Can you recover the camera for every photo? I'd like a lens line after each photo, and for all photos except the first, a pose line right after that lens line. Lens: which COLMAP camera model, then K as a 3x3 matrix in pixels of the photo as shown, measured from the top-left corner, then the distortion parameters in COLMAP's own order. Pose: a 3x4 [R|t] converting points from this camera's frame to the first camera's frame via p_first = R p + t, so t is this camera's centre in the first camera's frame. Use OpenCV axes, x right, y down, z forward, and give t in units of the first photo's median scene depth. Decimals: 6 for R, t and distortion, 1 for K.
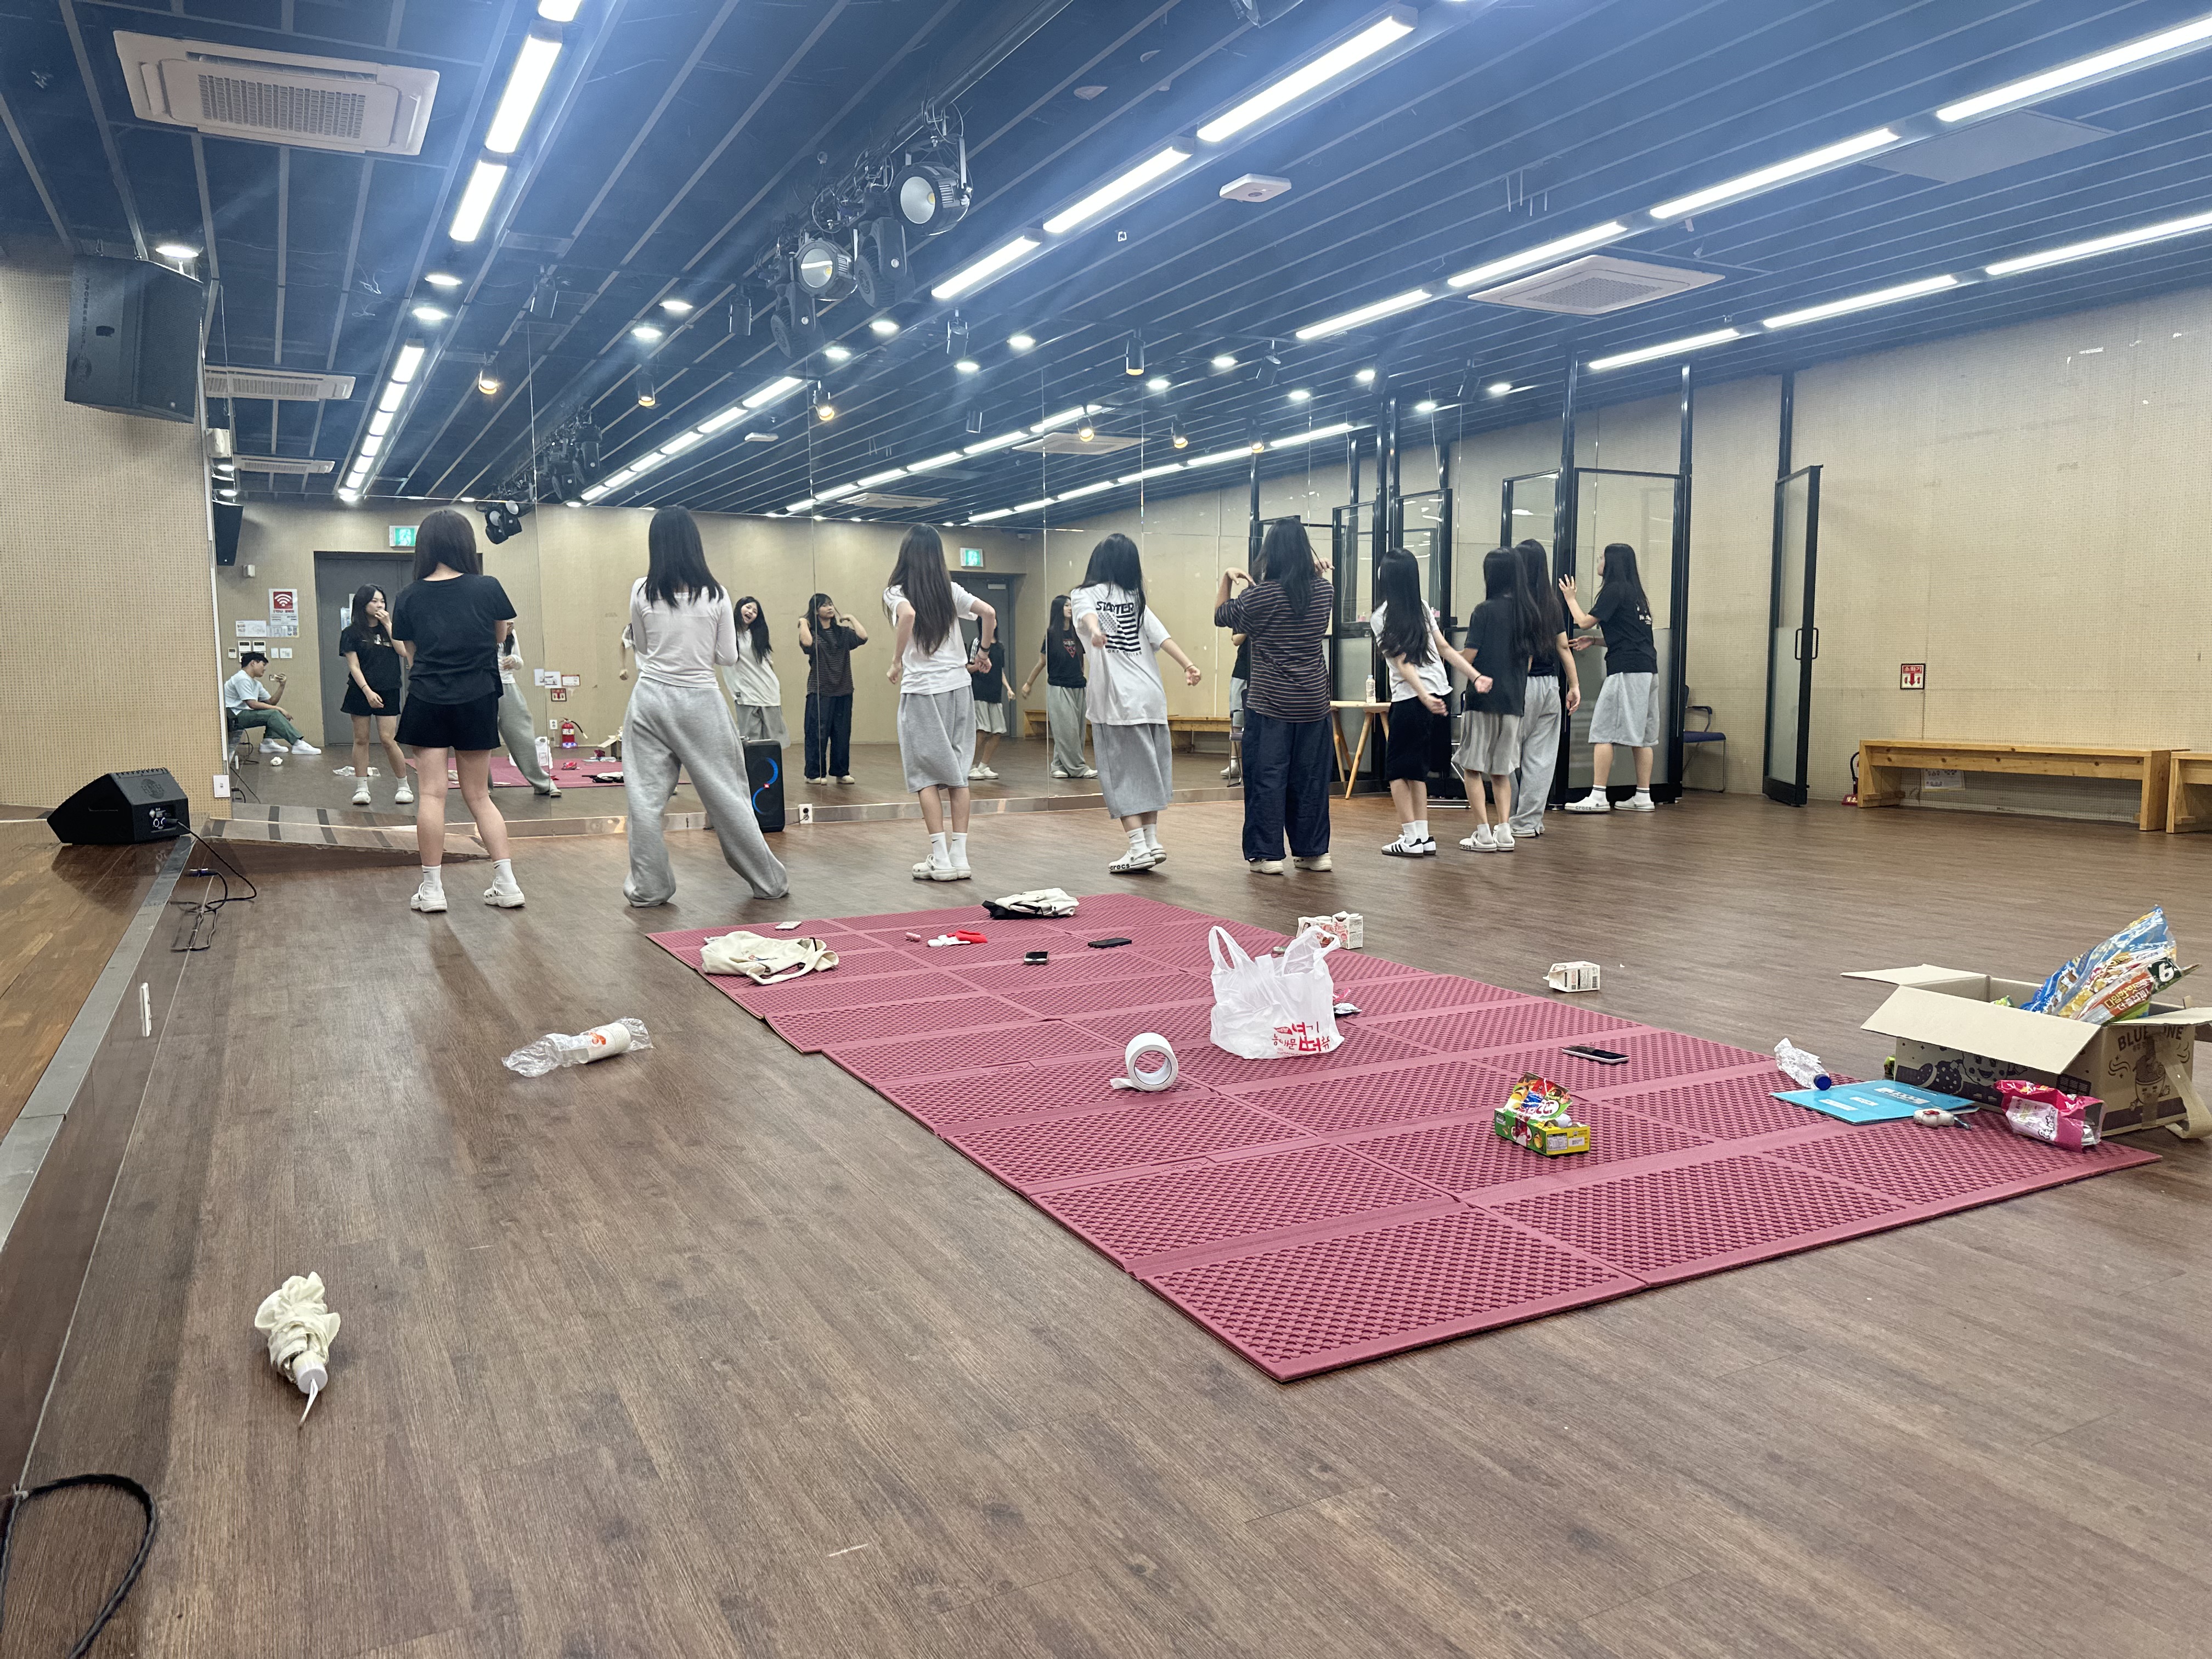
lens RADIAL K [[1560.6, 0, 1115.8], [0, 1560.6, 862.7], [0, 0, 1]] dist [0.066603, -0.083264]
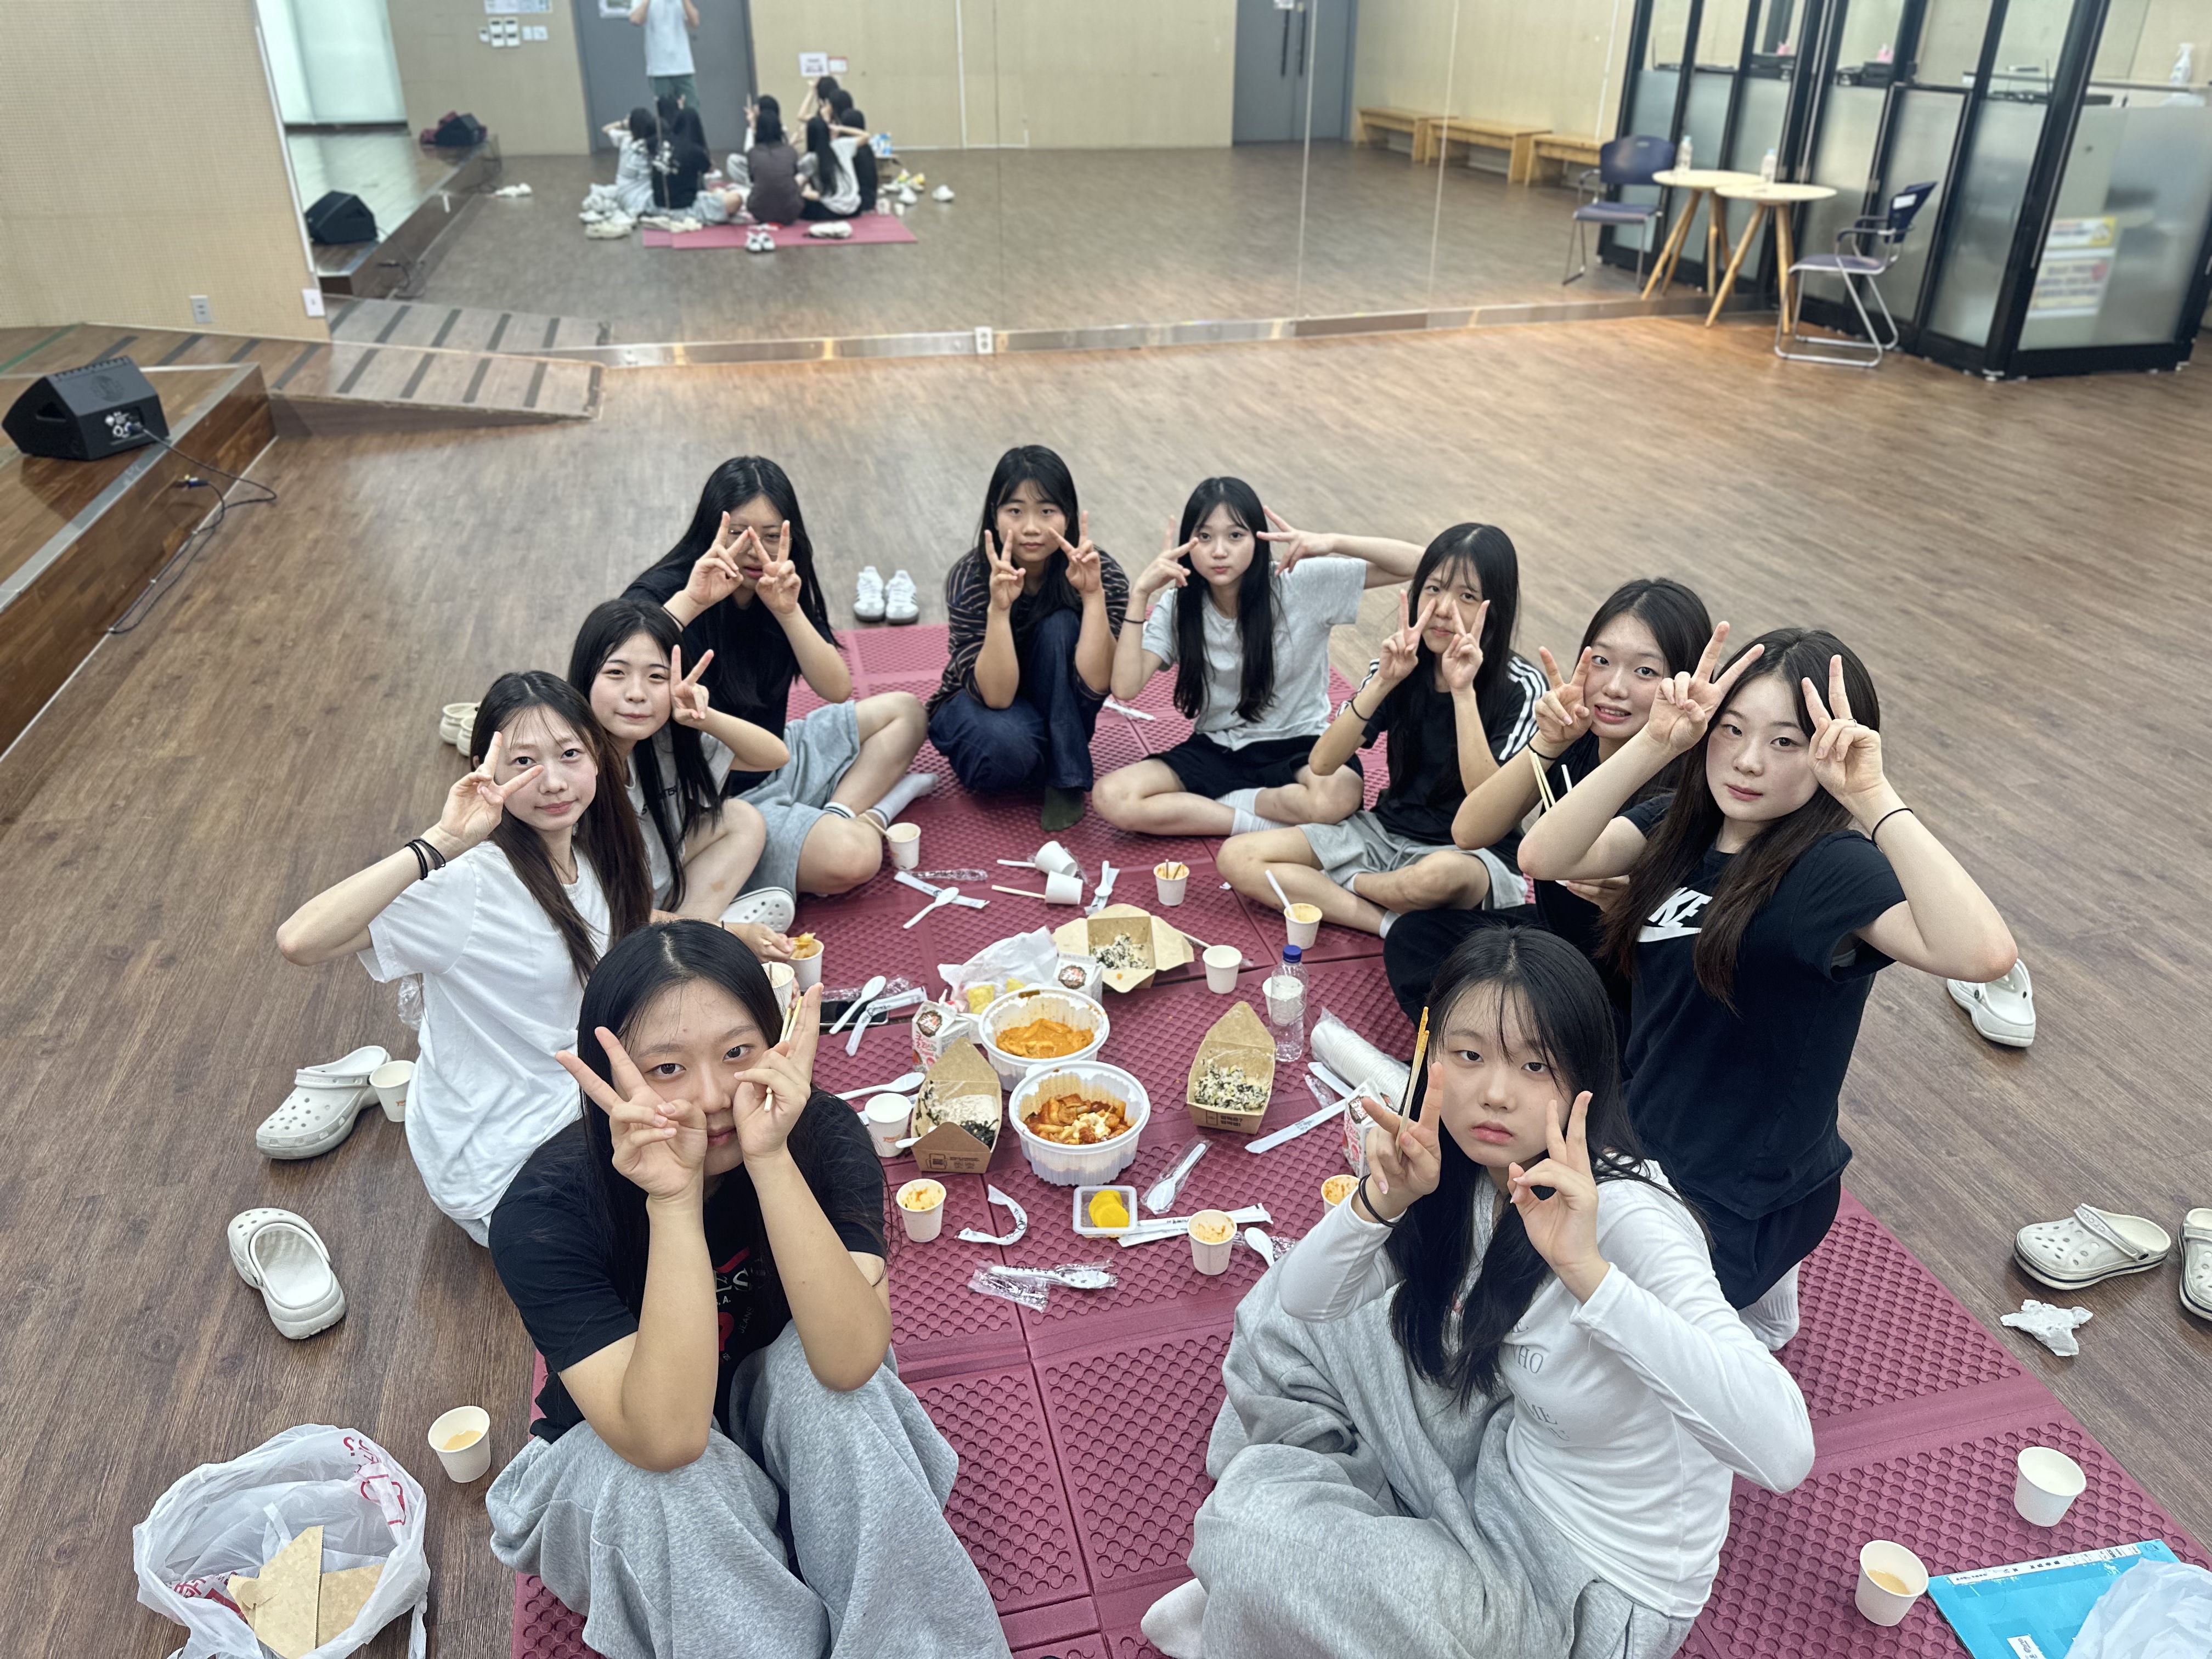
lens RADIAL K [[1560.6, 0, 1086.7], [0, 1560.6, 850.4], [0, 0, 1]] dist [0.066603, -0.083264]
pose [[0.966089, 0.129999, -0.223098, 0.073087], [-0.037832, 0.925957, 0.375729, -0.095652], [0.255424, -0.354547, 0.899475, 0.174761]]
